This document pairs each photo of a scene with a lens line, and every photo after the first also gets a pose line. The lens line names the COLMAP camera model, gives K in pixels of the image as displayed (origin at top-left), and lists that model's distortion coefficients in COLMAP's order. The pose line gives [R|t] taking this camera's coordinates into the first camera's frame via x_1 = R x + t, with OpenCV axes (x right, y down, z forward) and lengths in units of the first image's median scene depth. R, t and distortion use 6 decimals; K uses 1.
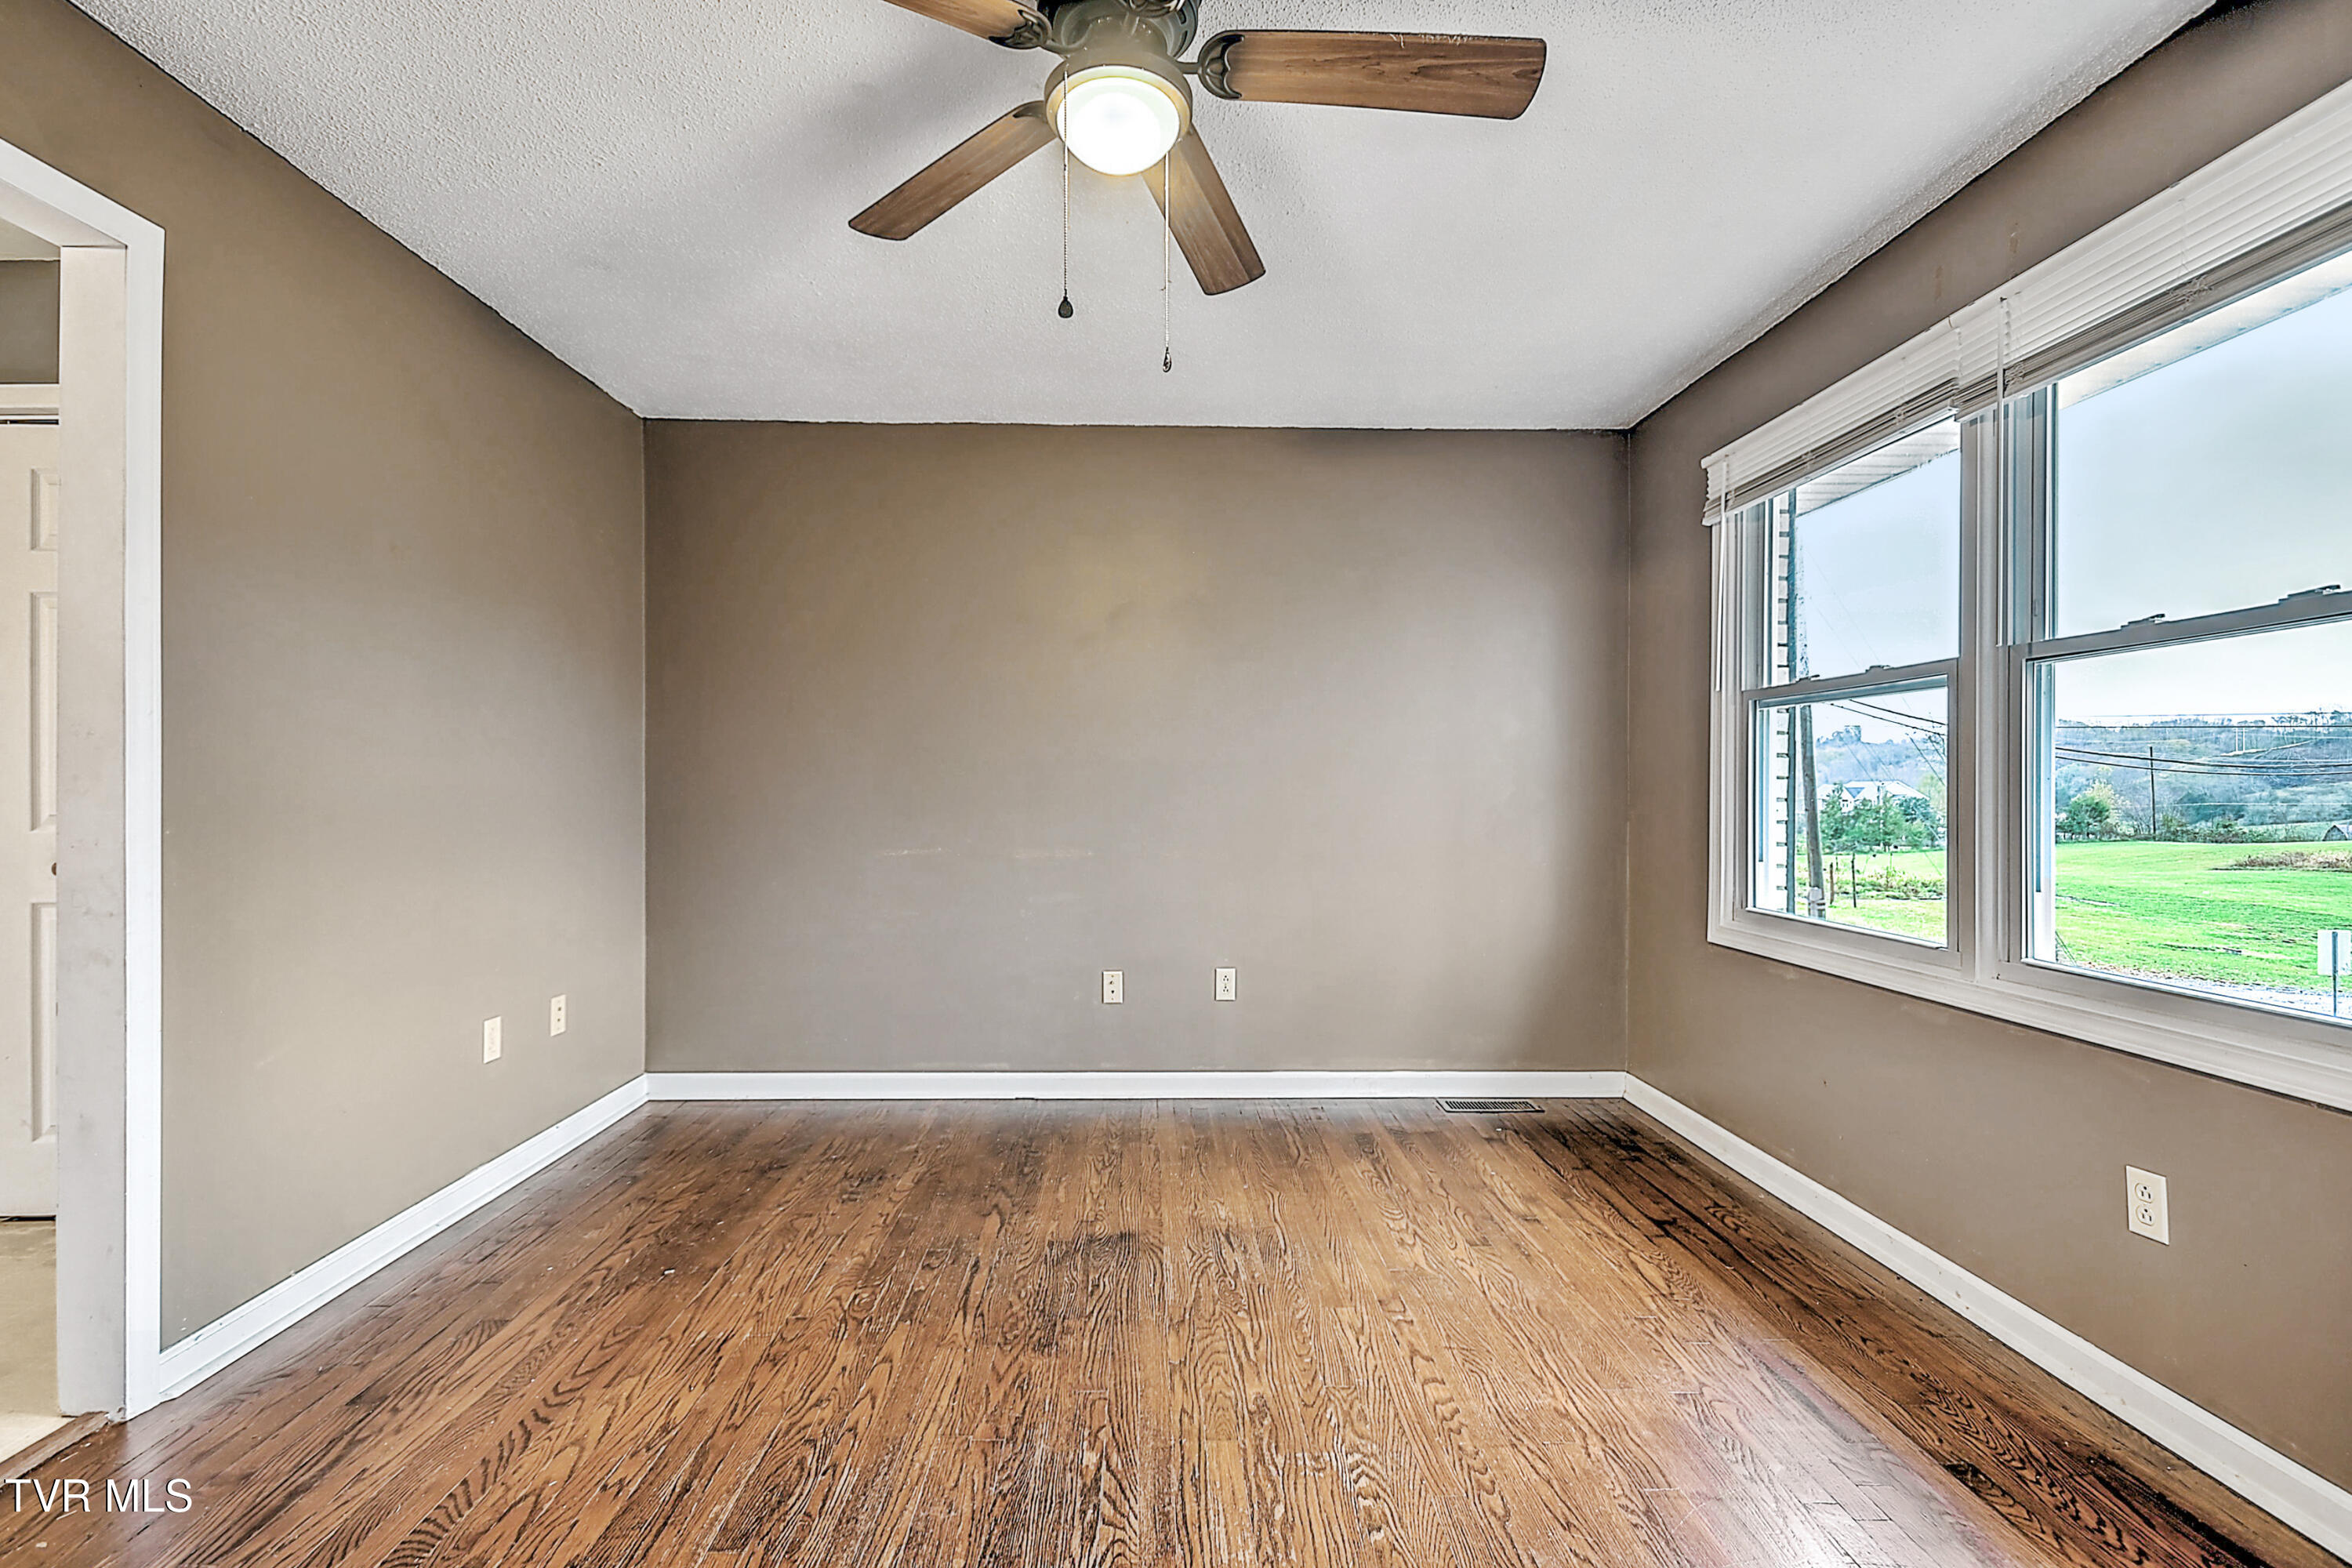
lens RADIAL K [[1050.0, 0, 1163.8], [0, 1050.0, 783.5], [0, 0, 1]] dist [0.020277, -0.000808]
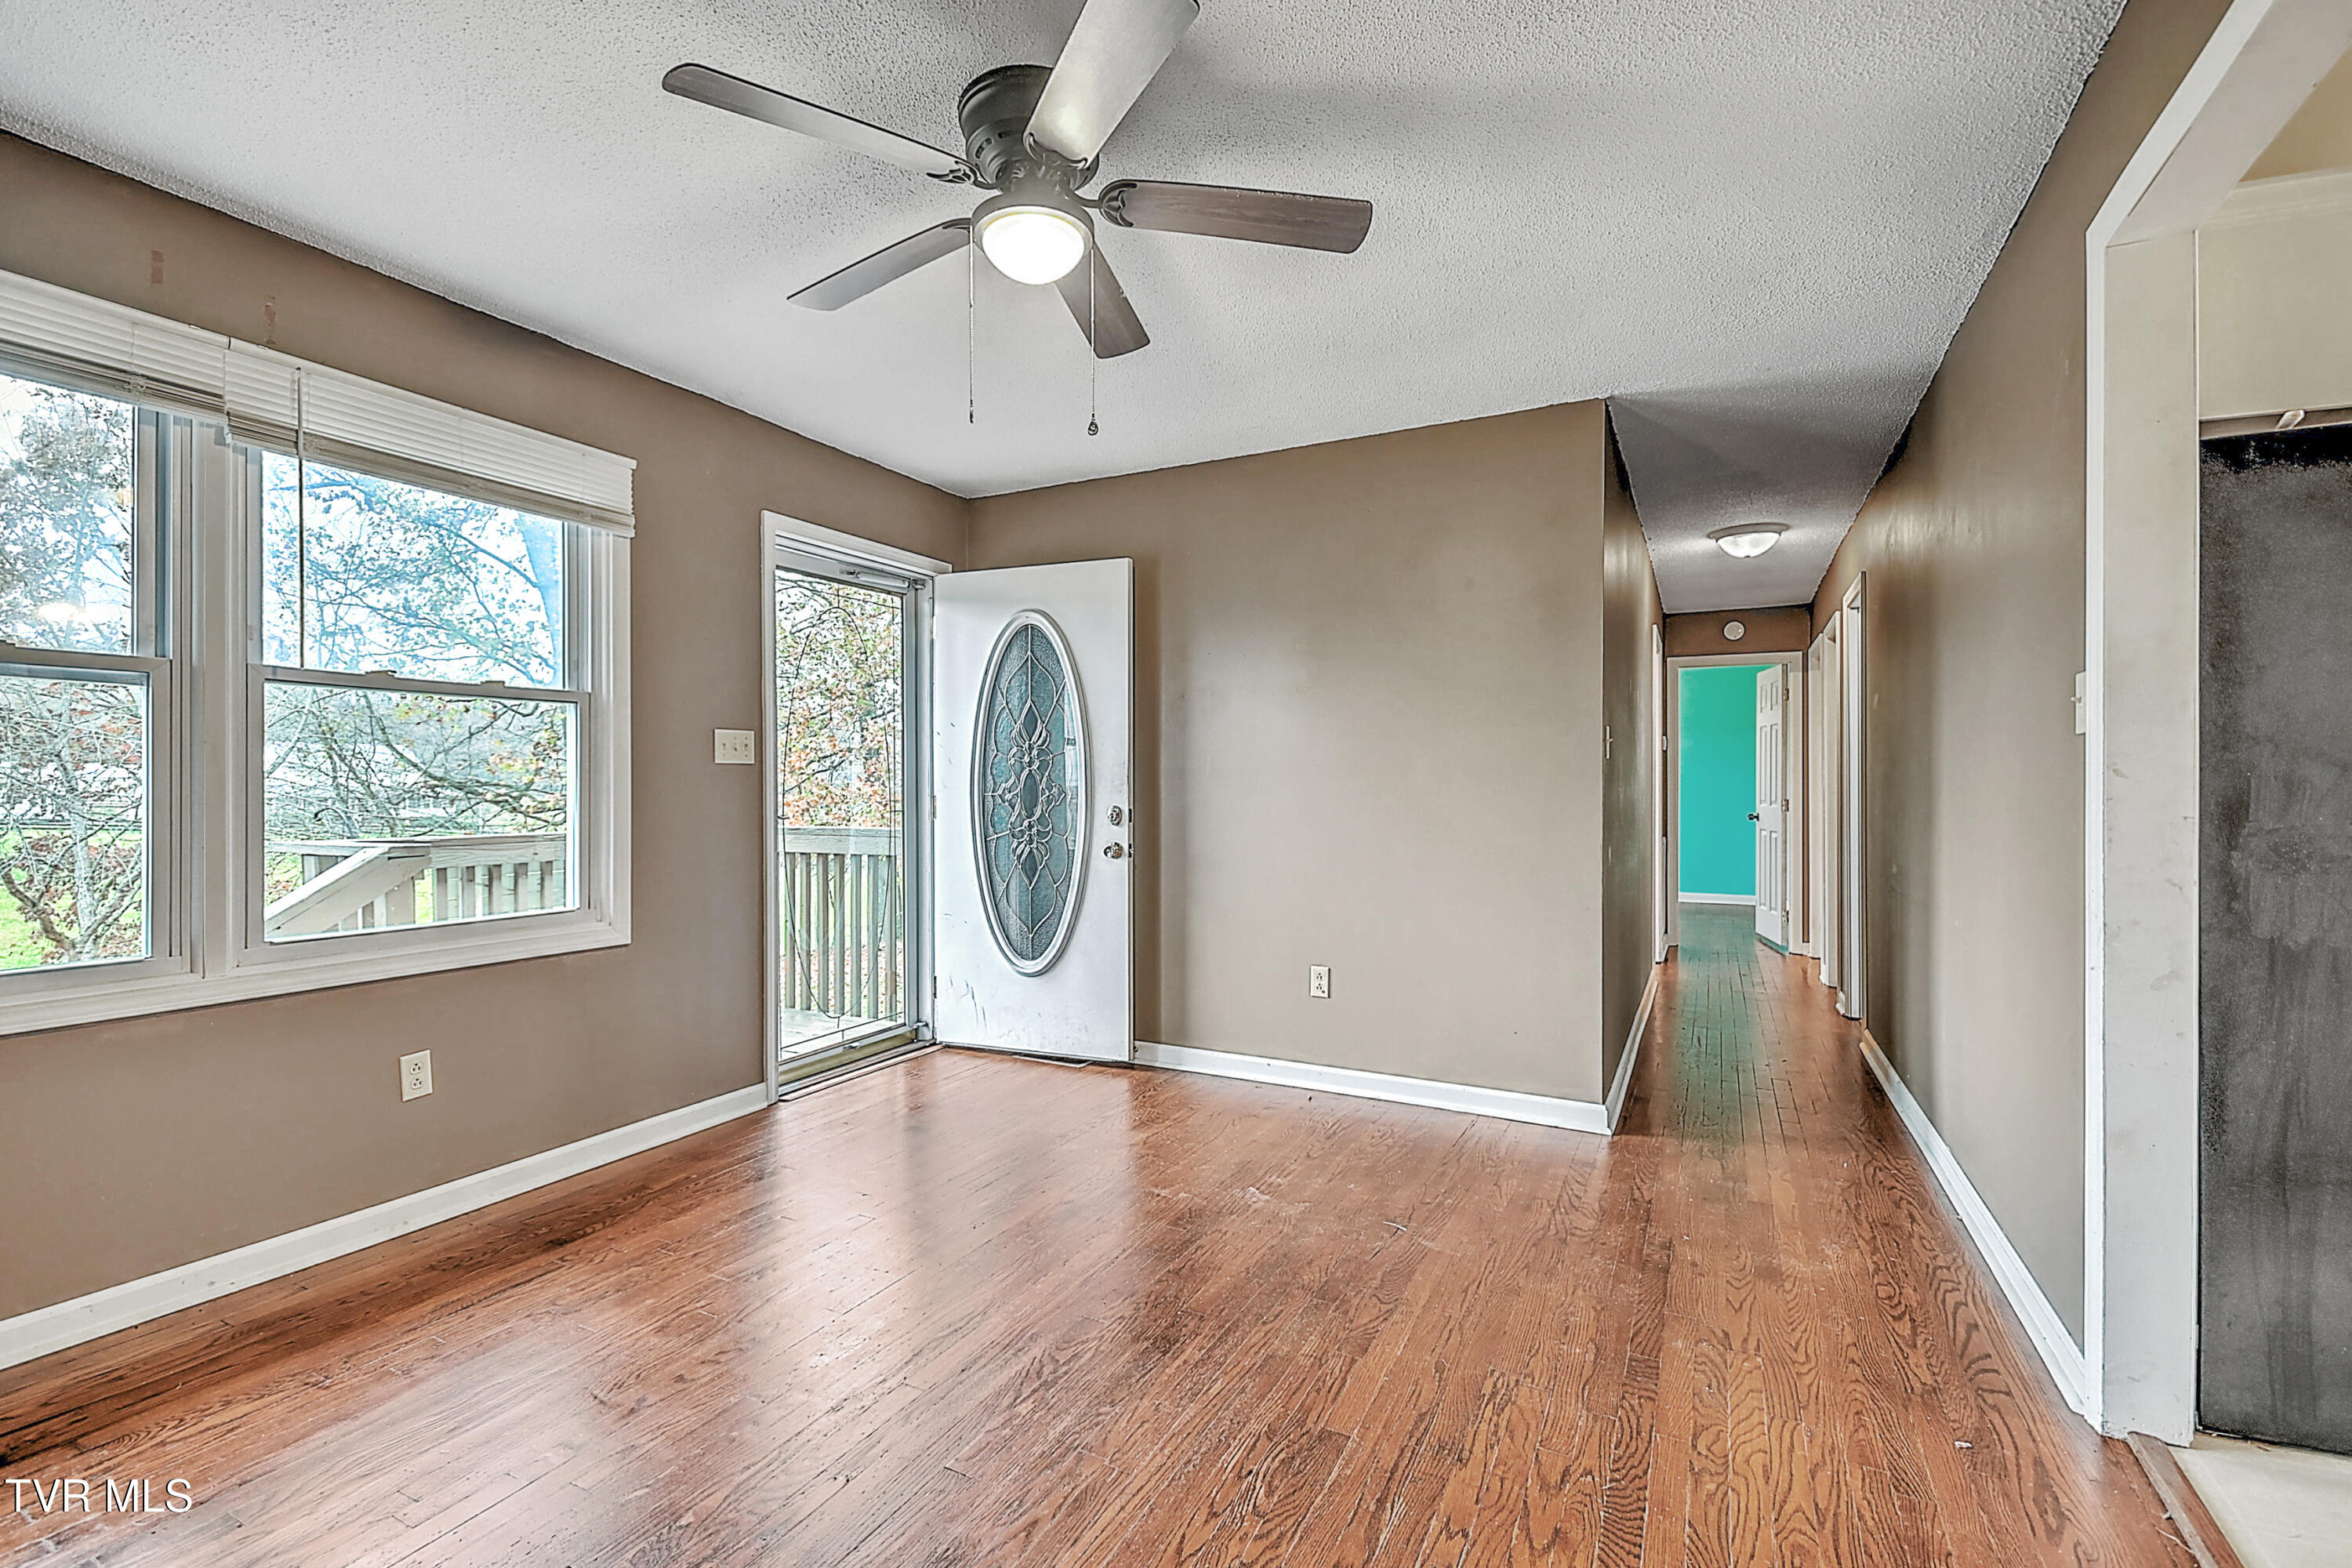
lens RADIAL K [[1050.0, 0, 1163.8], [0, 1050.0, 783.5], [0, 0, 1]] dist [0.020277, -0.000808]
pose [[-0.877358, 0.003334, 0.479825, -0.442399], [-0.002617, 0.999928, -0.011732, 0.004943], [-0.479830, -0.011549, -0.877286, 1.164576]]
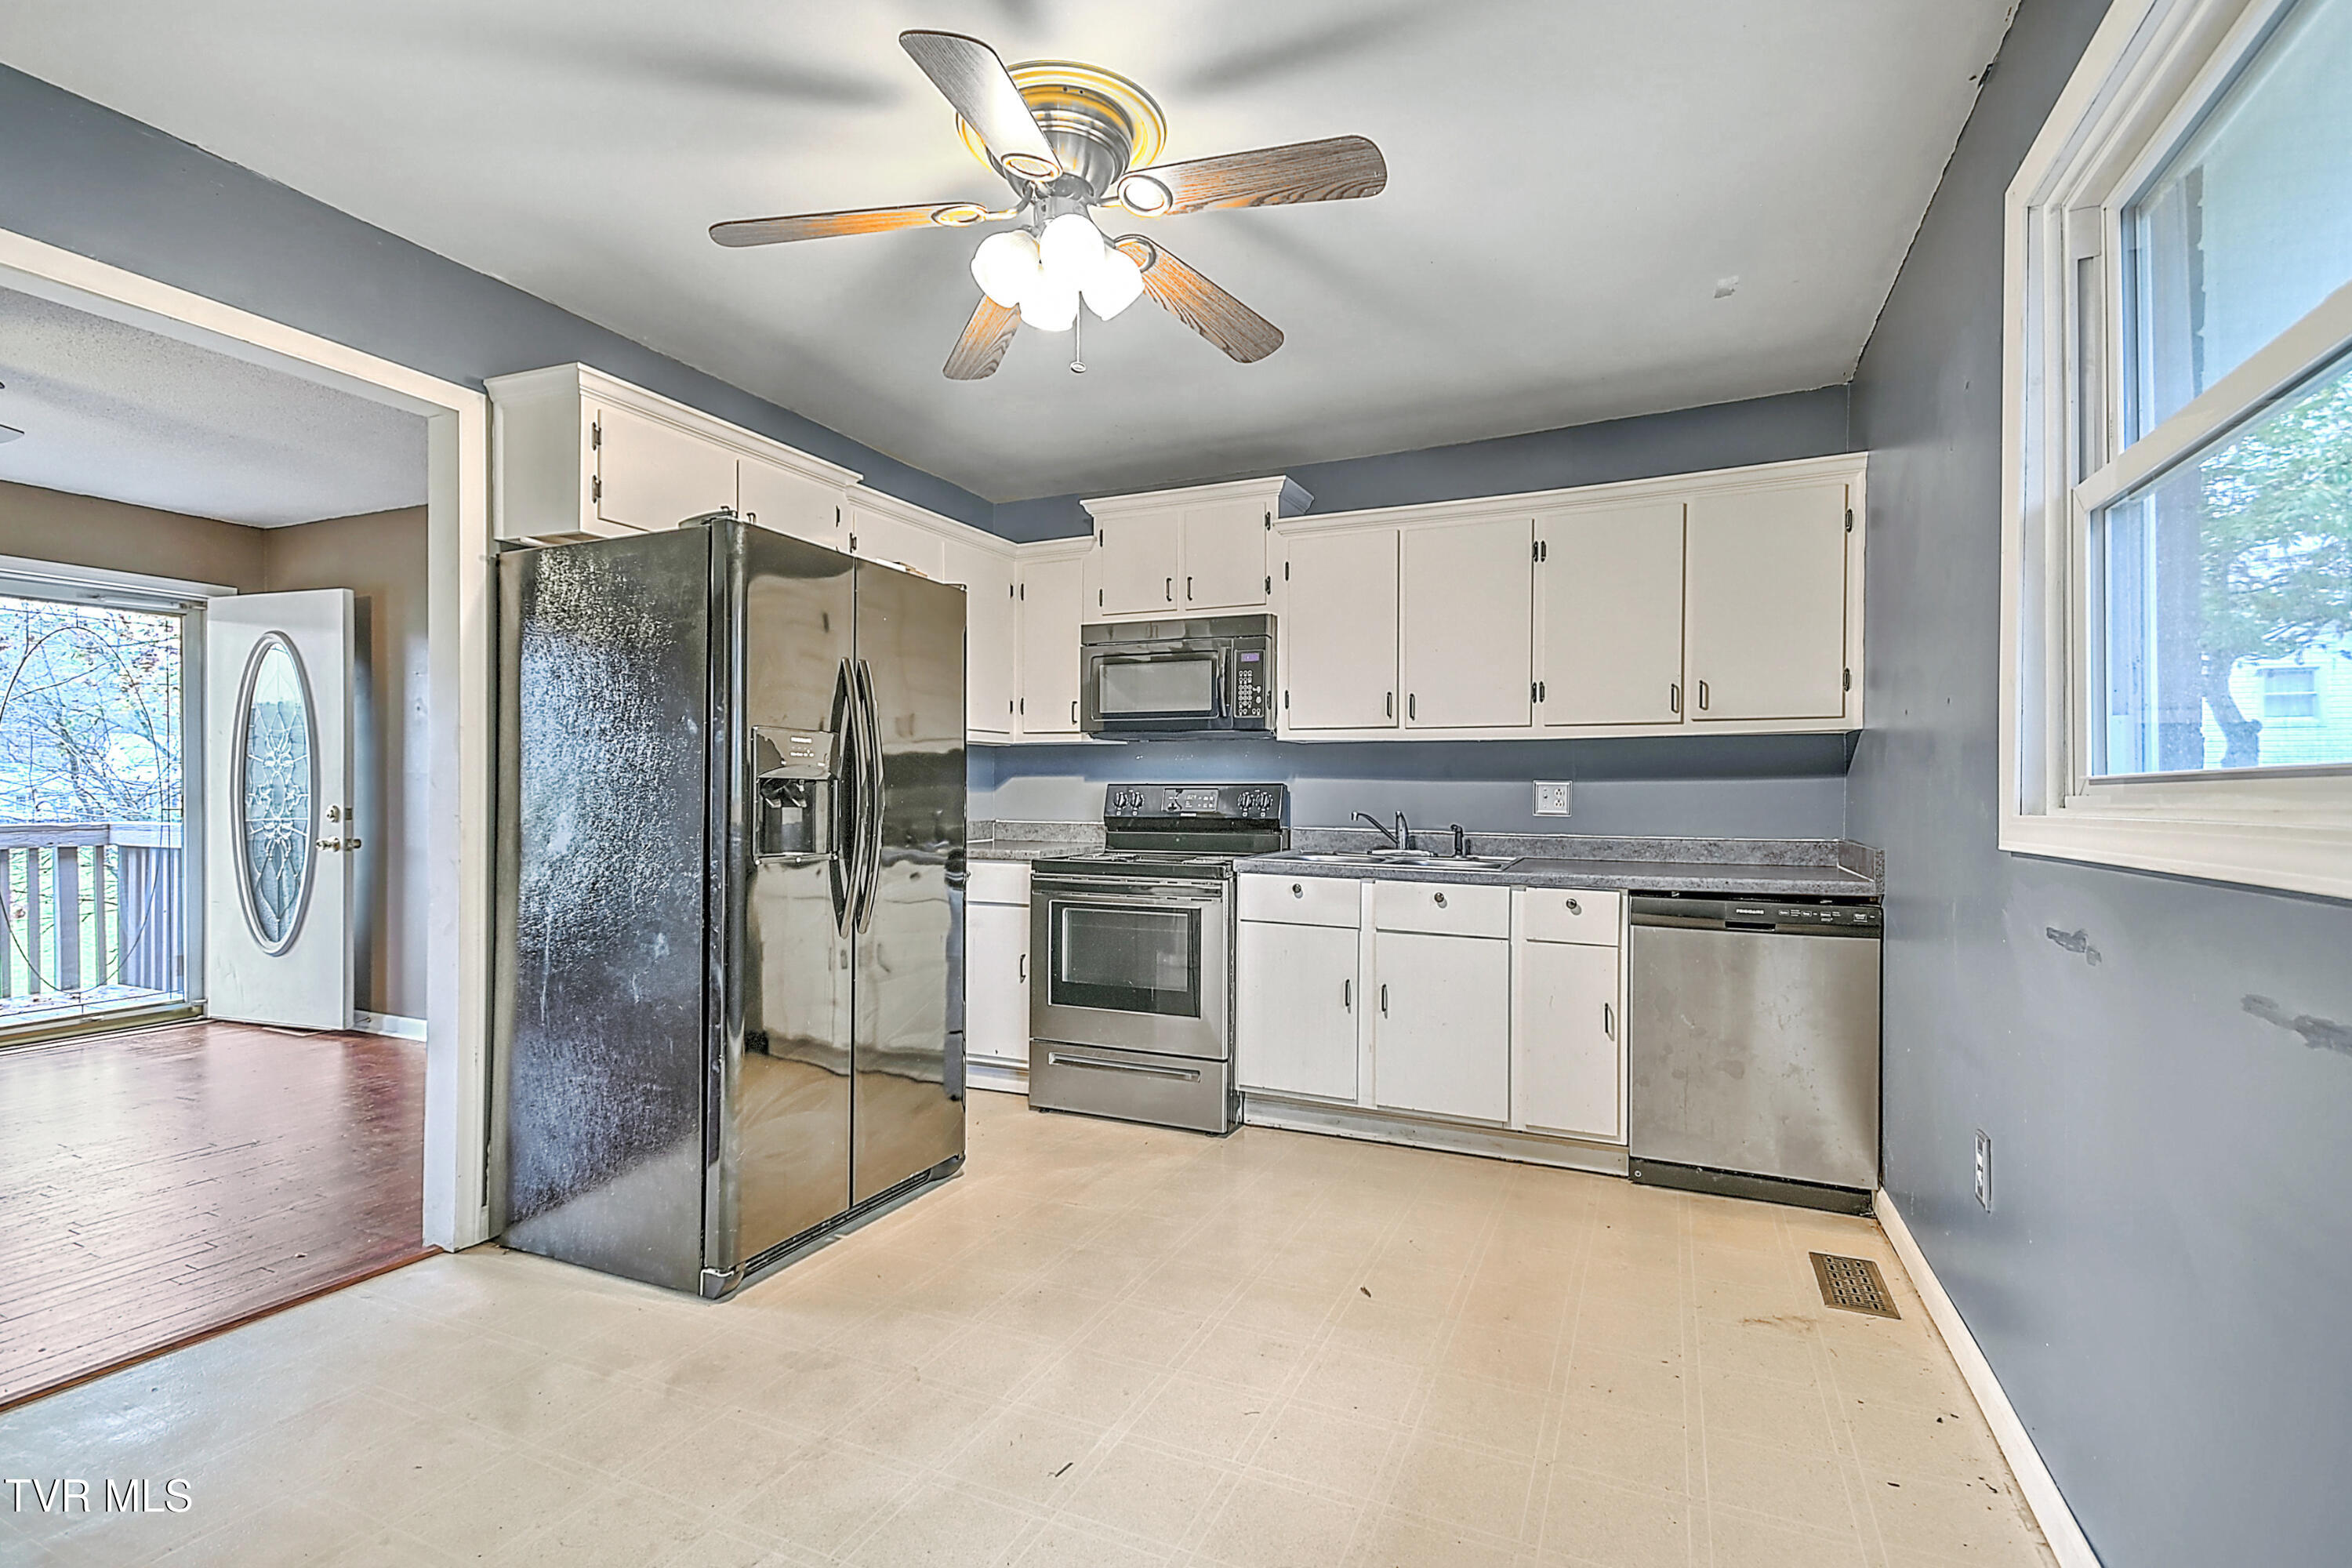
lens RADIAL K [[1086.7, 0, 1182.1], [0, 1086.7, 797.8], [0, 0, 1]] dist [0.010321, -0.000589]
pose [[-0.901474, -0.008059, 0.432758, -1.650475], [-0.009227, 0.999957, -0.000597, -0.004492], [-0.432734, -0.004531, -0.901510, 0.893357]]
